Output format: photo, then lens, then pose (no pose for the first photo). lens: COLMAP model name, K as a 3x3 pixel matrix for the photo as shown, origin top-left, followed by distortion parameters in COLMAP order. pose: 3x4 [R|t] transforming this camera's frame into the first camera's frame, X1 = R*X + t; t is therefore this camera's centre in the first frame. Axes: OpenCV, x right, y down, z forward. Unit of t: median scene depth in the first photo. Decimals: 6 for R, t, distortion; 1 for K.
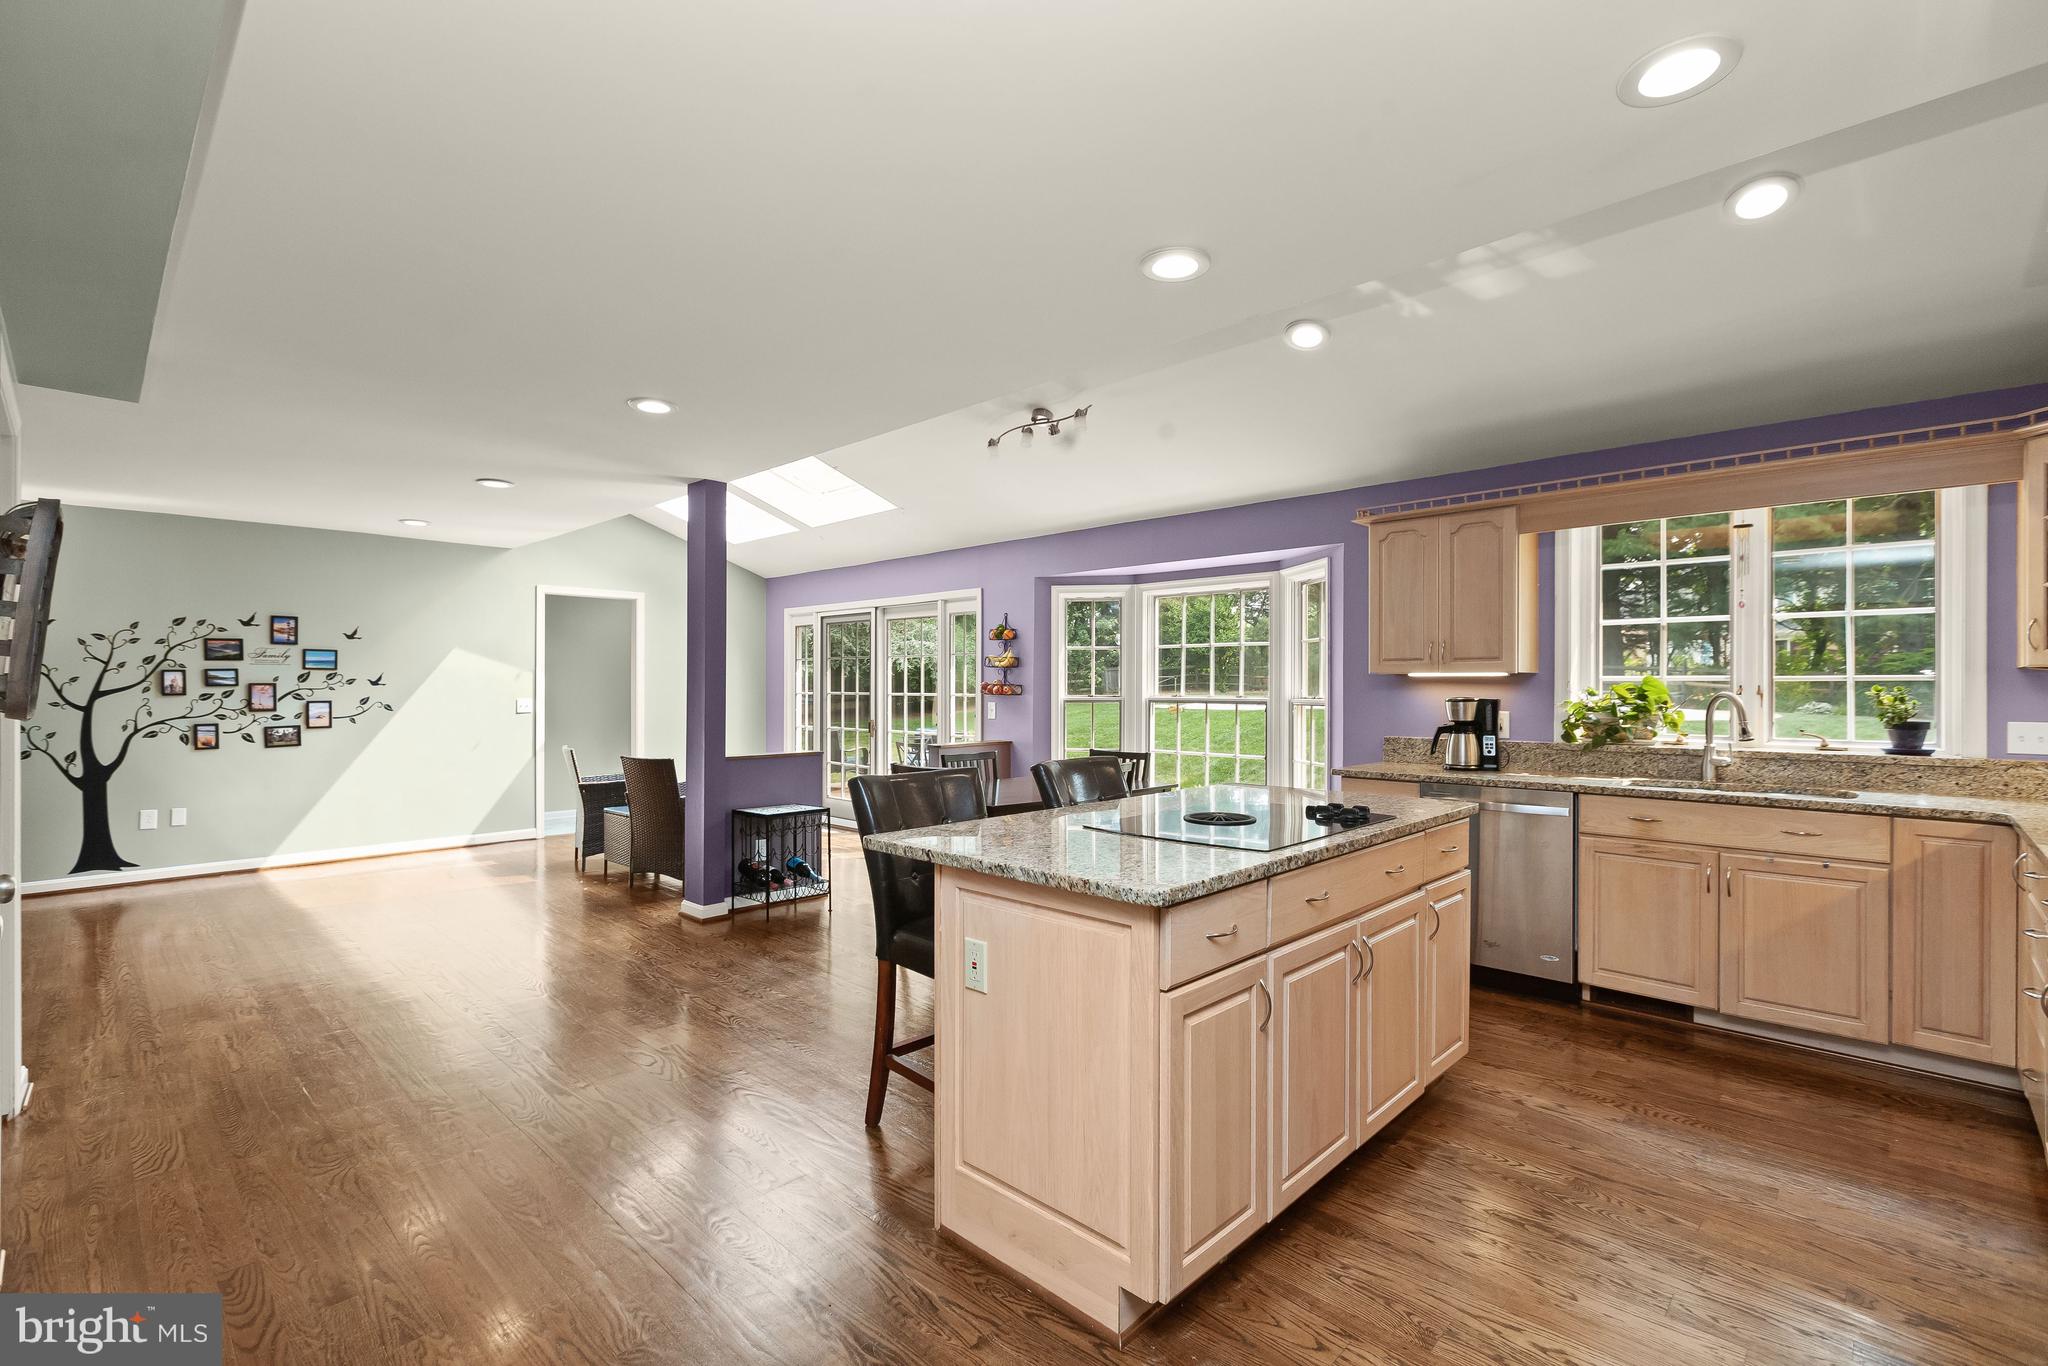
lens RADIAL K [[930.1, 0, 1024.7], [0, 930.1, 674.4], [0, 0, 1]] dist [-0.000184, 0.003014]
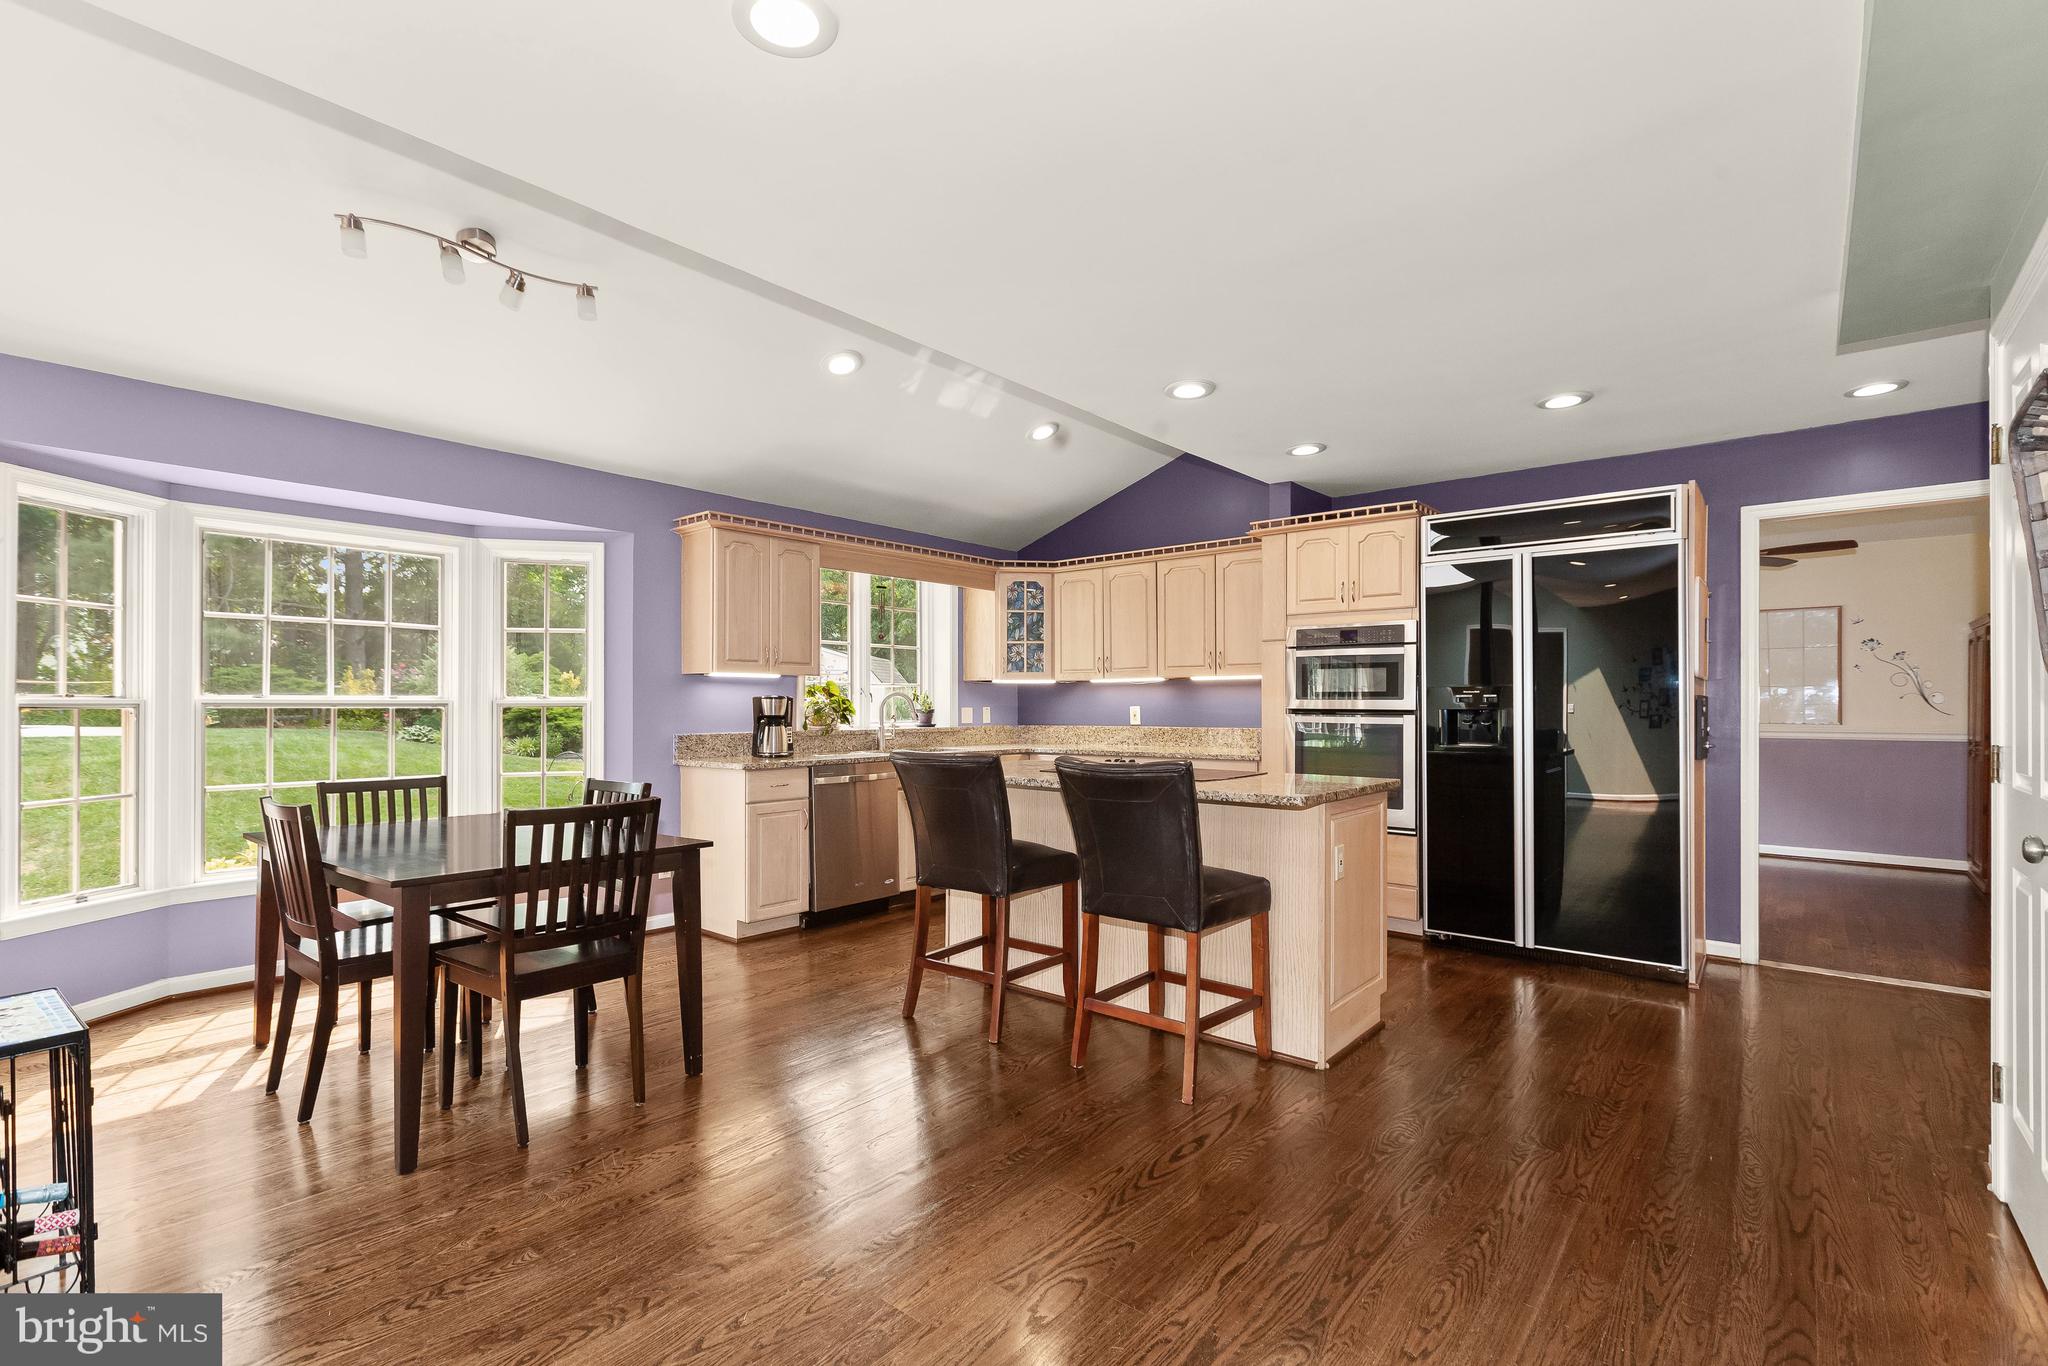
lens RADIAL K [[930.1, 0, 1004.1], [0, 930.1, 702.5], [0, 0, 1]] dist [-0.000184, 0.003014]
pose [[-0.064510, -0.000379, 0.997917, -0.514393], [-0.013307, 0.999911, -0.000481, 0.021540], [-0.997828, -0.013310, -0.064510, 0.560021]]
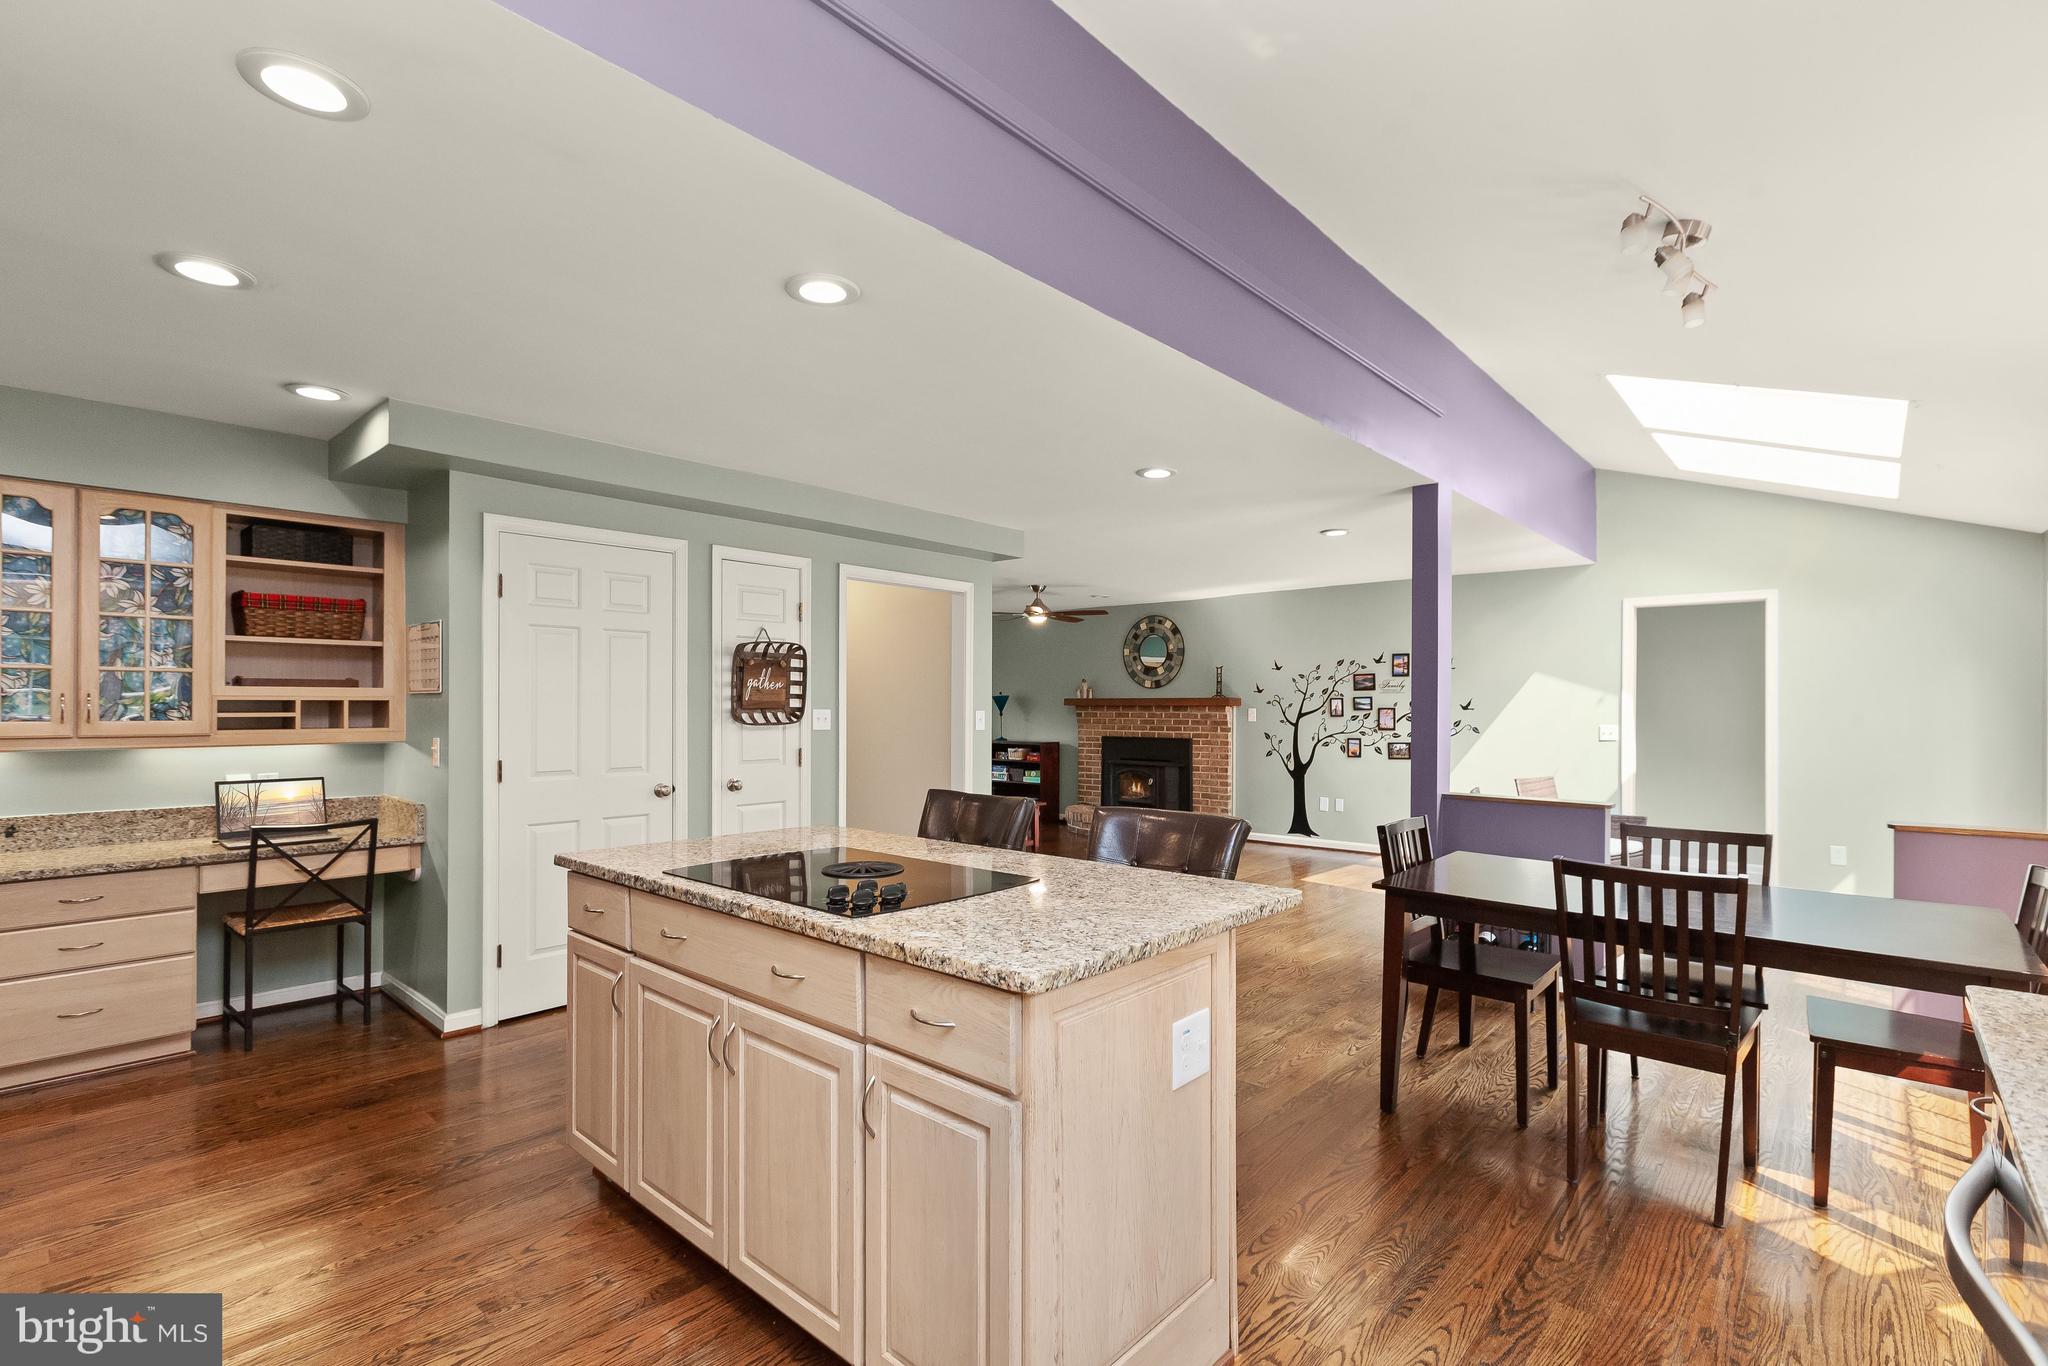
lens RADIAL K [[930.1, 0, 997.7], [0, 930.1, 707.0], [0, 0, 1]] dist [-0.000184, 0.003014]
pose [[0.020456, 0.000256, -0.999791, 0.458834], [0.011037, 0.999939, 0.000482, 0.001999], [0.999730, -0.011044, 0.020452, 0.471231]]
